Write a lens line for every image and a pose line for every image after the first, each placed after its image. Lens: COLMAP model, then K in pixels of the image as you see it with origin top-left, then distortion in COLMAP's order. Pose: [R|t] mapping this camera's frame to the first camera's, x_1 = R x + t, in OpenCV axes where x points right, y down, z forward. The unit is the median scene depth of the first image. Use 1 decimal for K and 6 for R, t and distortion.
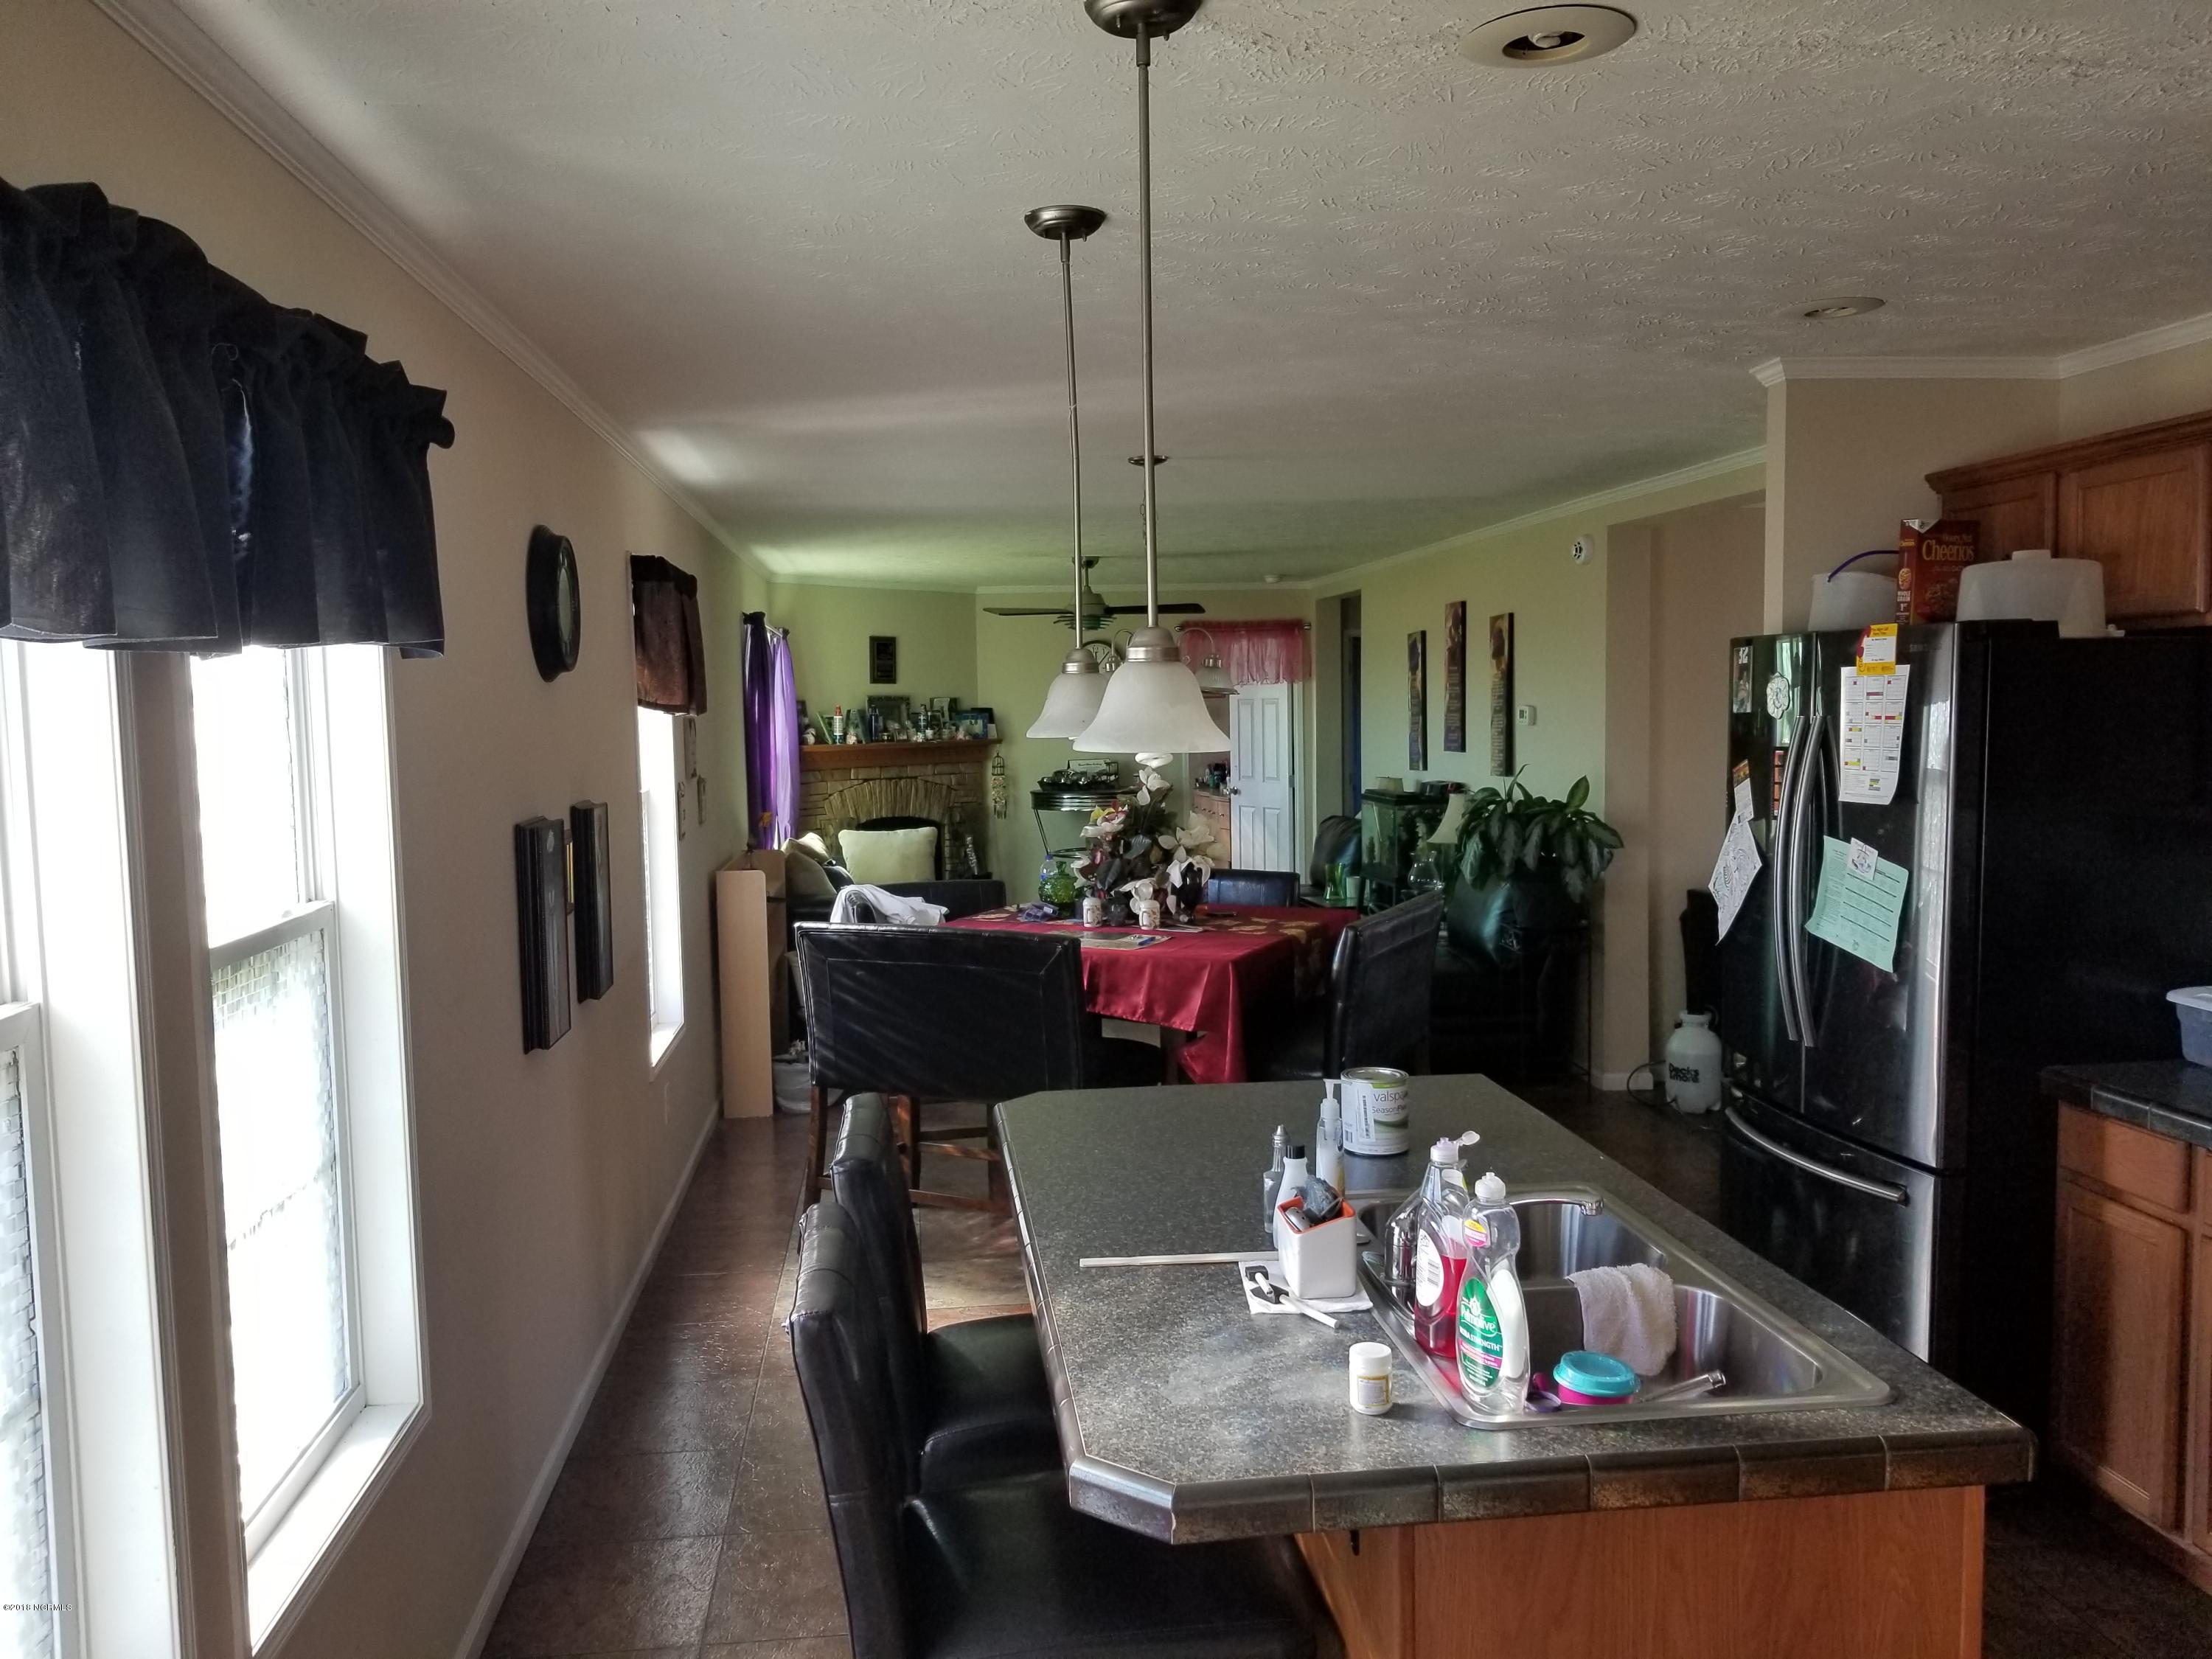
lens RADIAL K [[1757.4, 0, 1100.8], [0, 1757.4, 817.9], [0, 0, 1]] dist [0.105037, -0.182334]
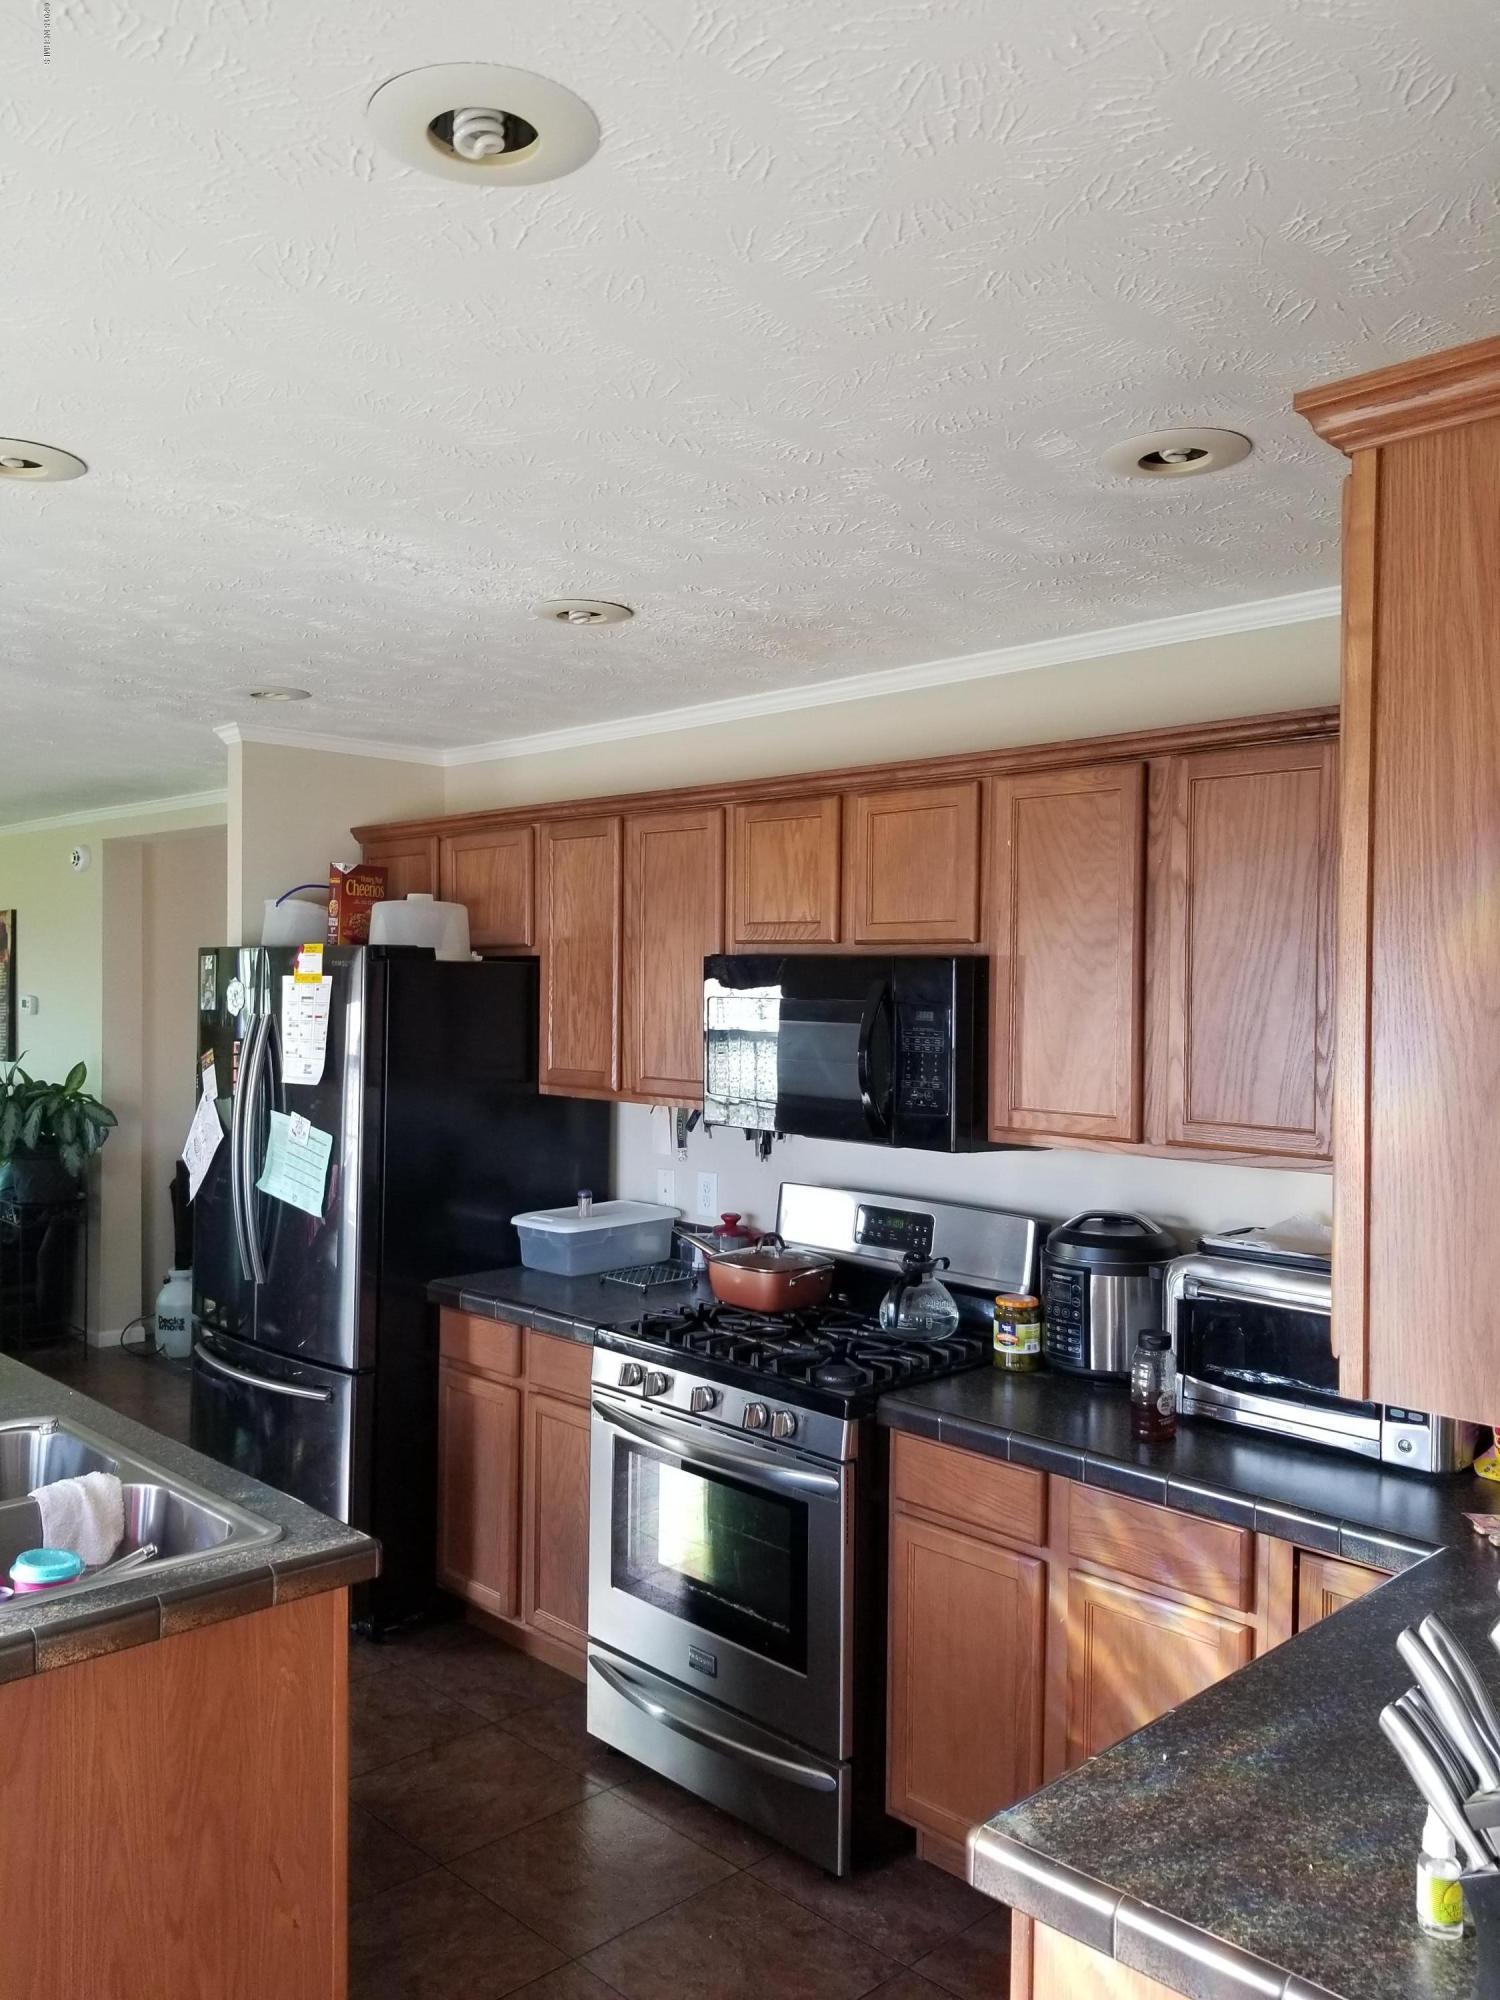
lens RADIAL K [[1589.0, 0, 753.6], [0, 1589.0, 1011.0], [0, 0, 1]] dist [0.105037, -0.182334]
pose [[0.795648, 0.017041, 0.605519, -0.004104], [0.015600, 0.998696, -0.048606, 0.000281], [-0.605558, 0.048119, 0.794345, -0.100991]]
